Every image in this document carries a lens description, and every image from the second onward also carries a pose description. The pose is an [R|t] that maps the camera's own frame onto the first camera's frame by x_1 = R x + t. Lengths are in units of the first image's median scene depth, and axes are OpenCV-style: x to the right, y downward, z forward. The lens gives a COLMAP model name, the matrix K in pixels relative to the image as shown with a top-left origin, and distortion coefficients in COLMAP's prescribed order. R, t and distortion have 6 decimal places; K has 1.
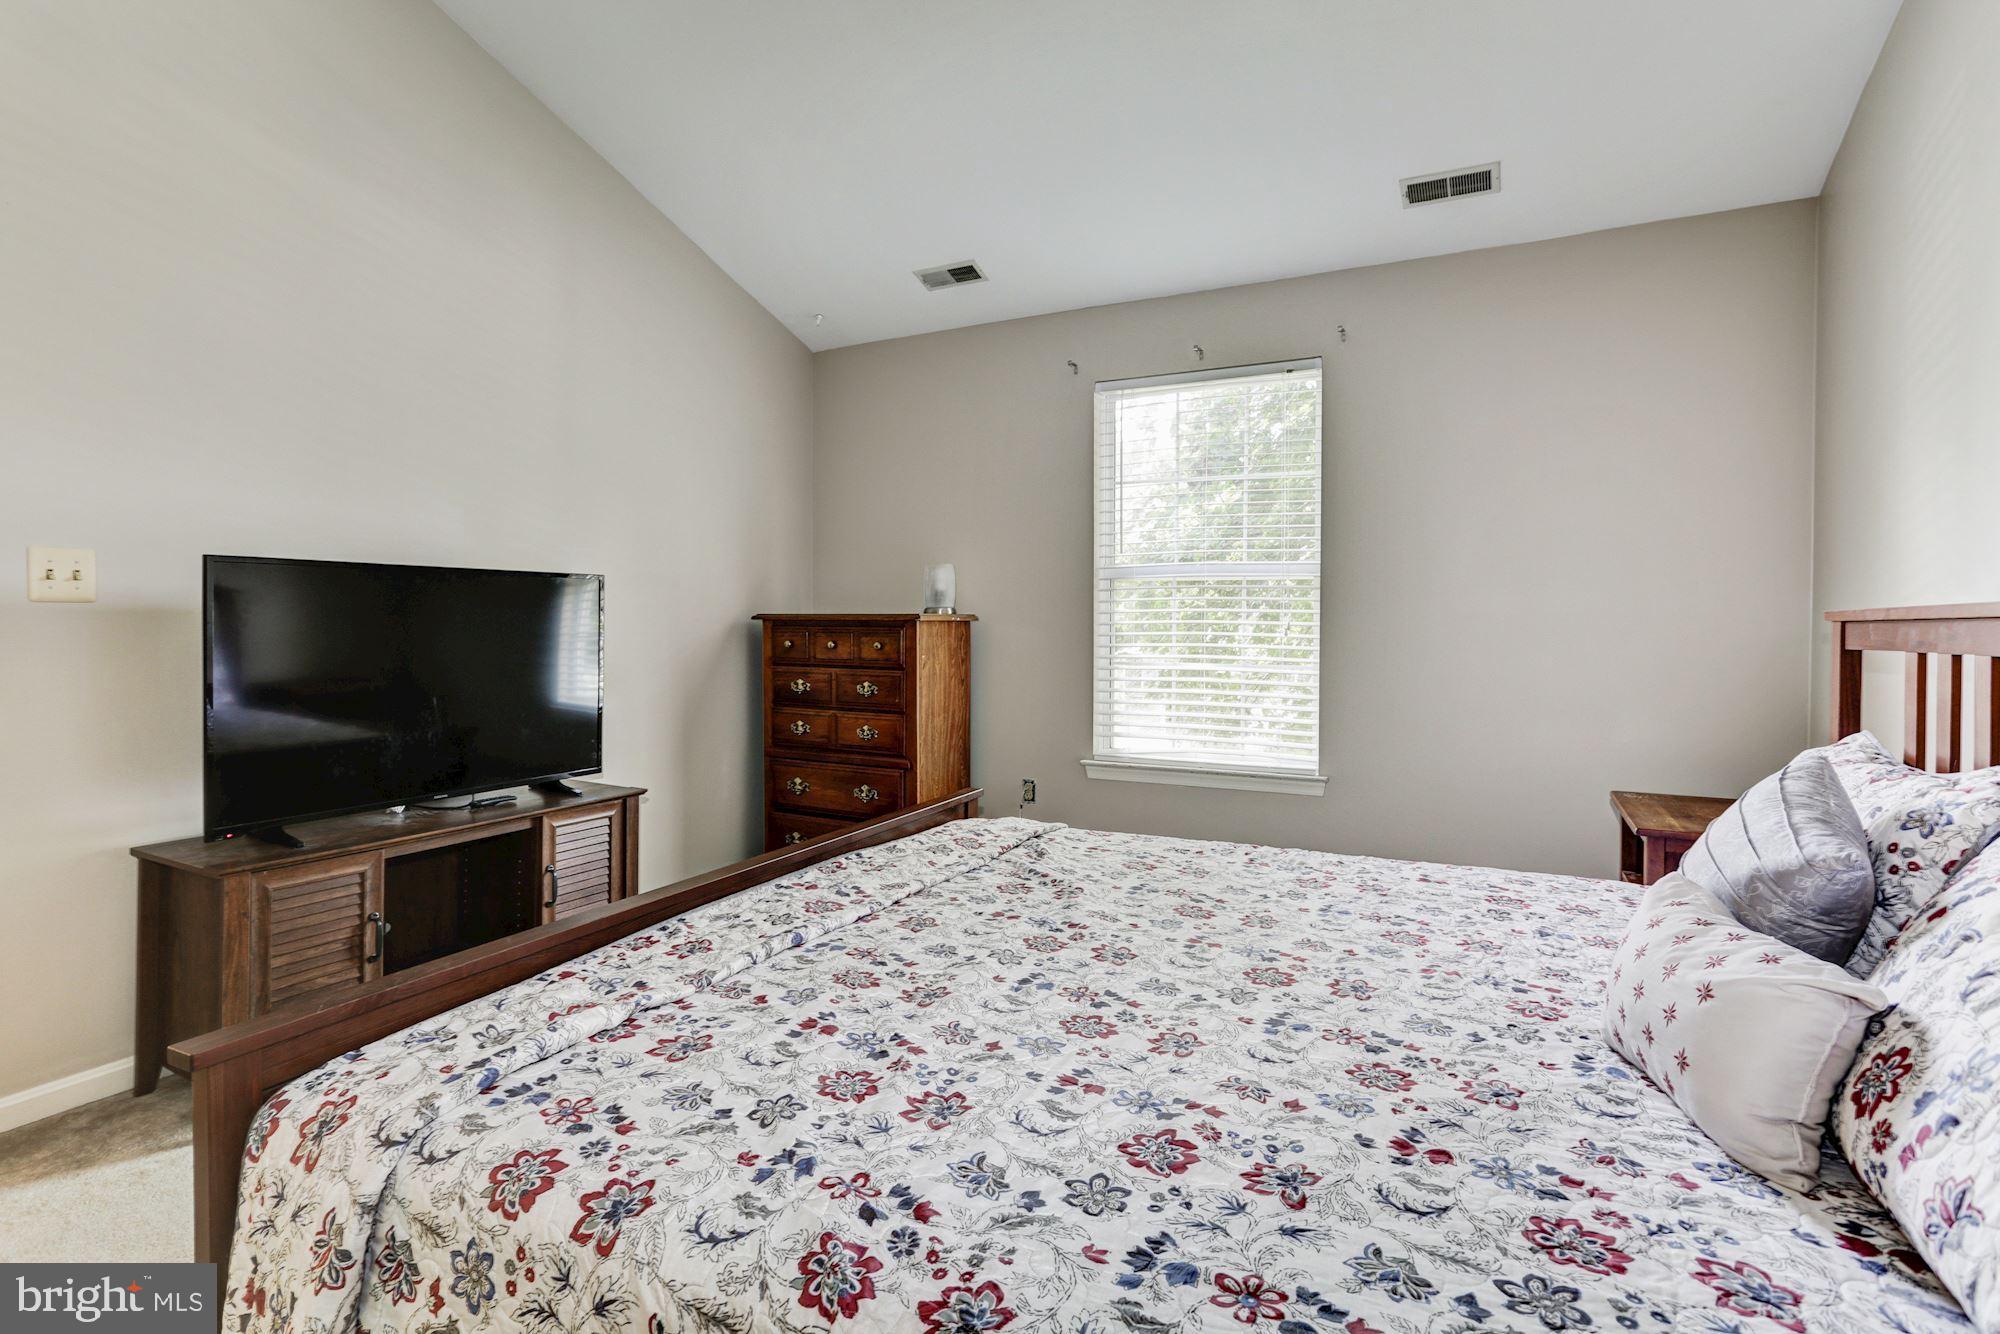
lens RADIAL K [[1002.6, 0, 997.3], [0, 1002.6, 629.6], [0, 0, 1]] dist [0.000969, 0.000384]
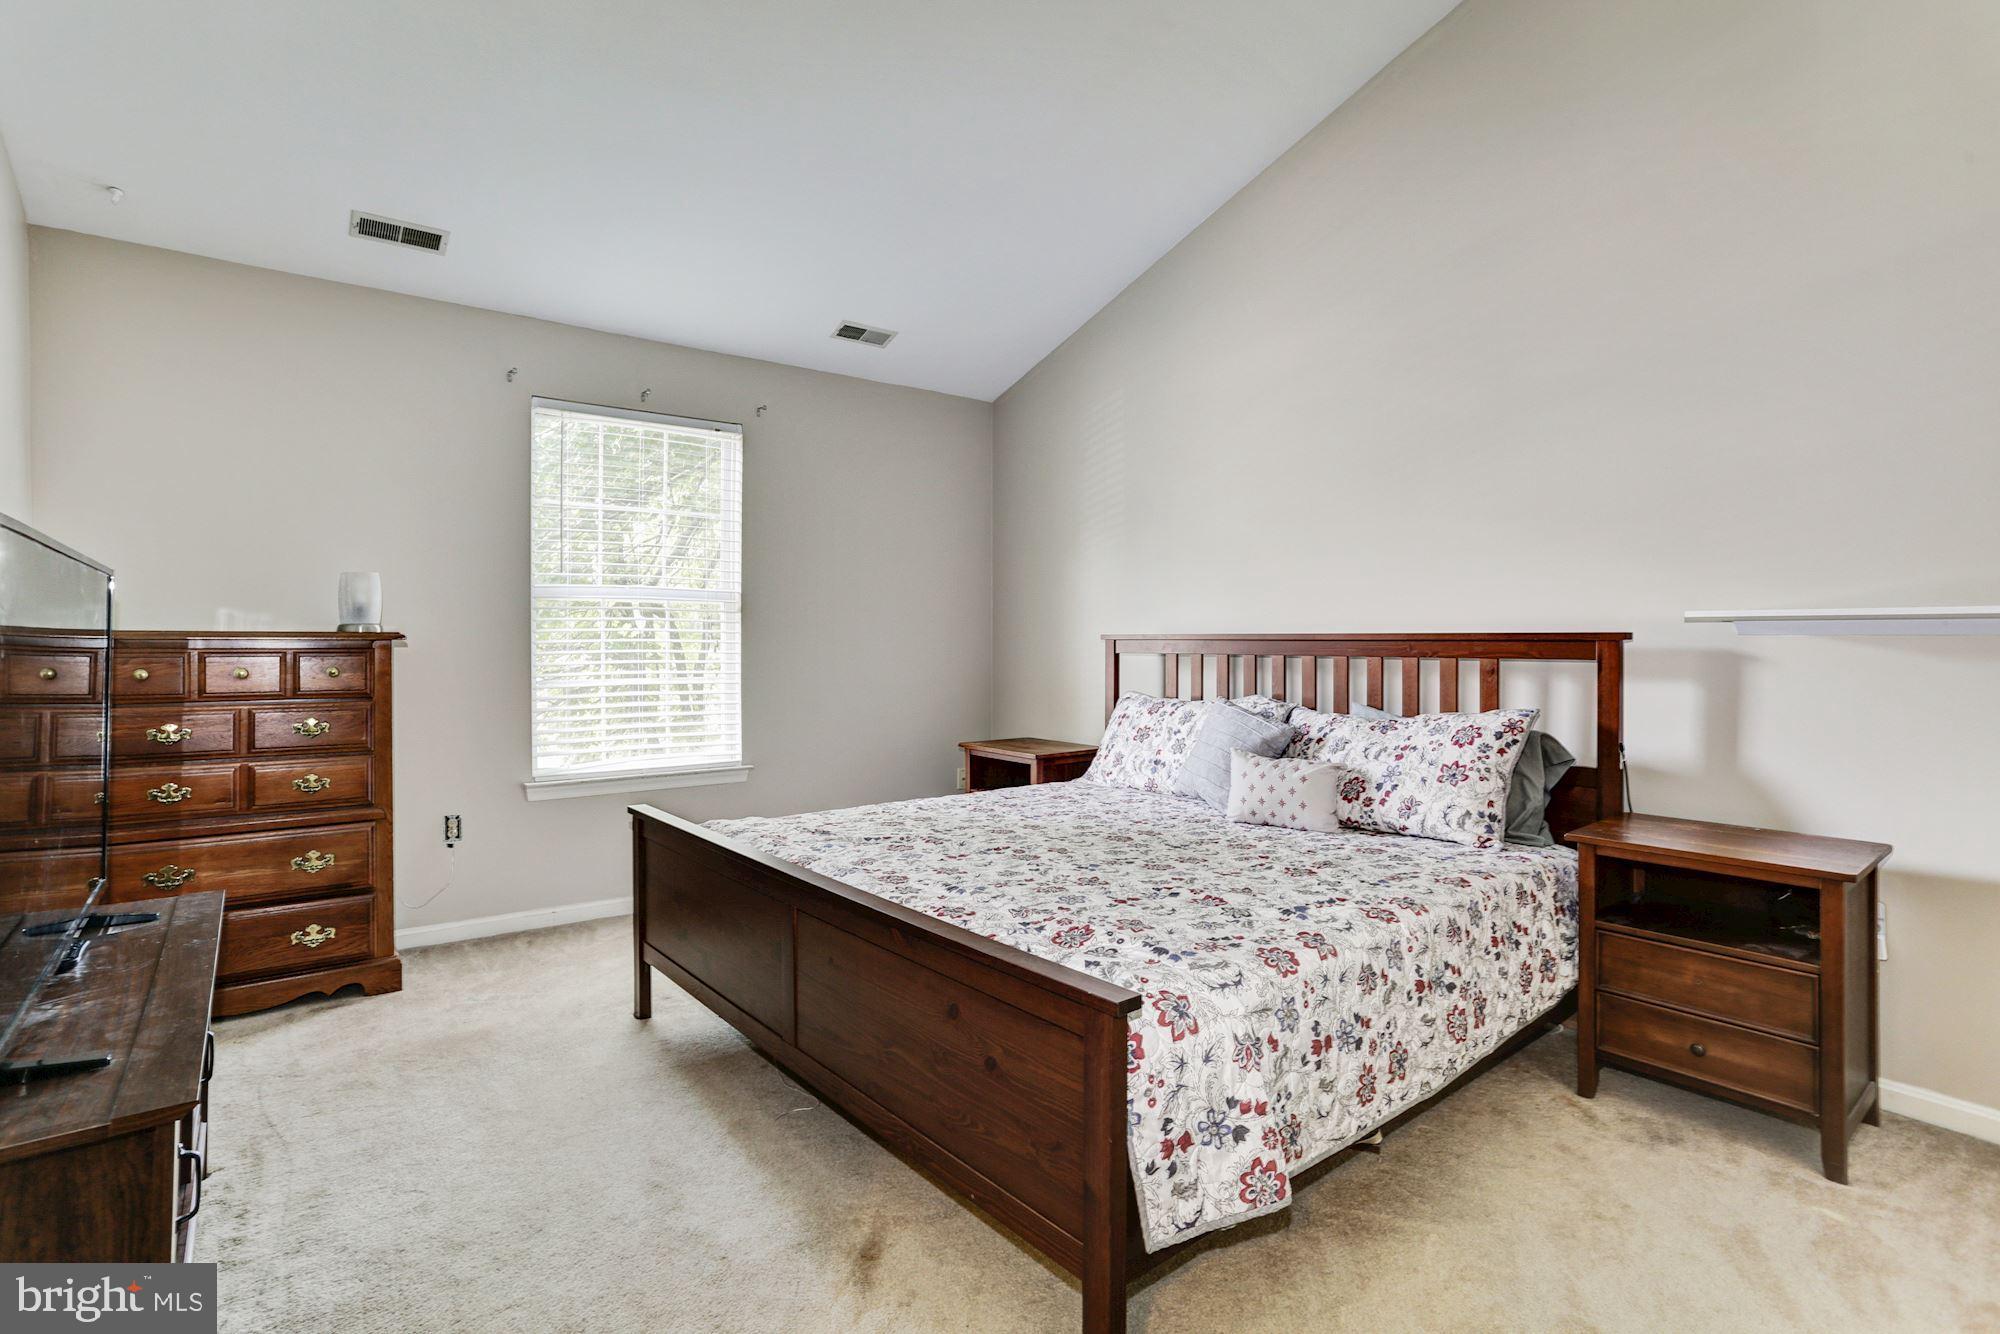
lens RADIAL K [[1002.6, 0, 997.3], [0, 1002.6, 629.6], [0, 0, 1]] dist [0.000969, 0.000384]
pose [[0.410632, 0.006323, 0.911779, -0.981412], [0.007600, 0.999917, -0.010357, -0.007282], [-0.911769, 0.011182, 0.410550, 0.304421]]
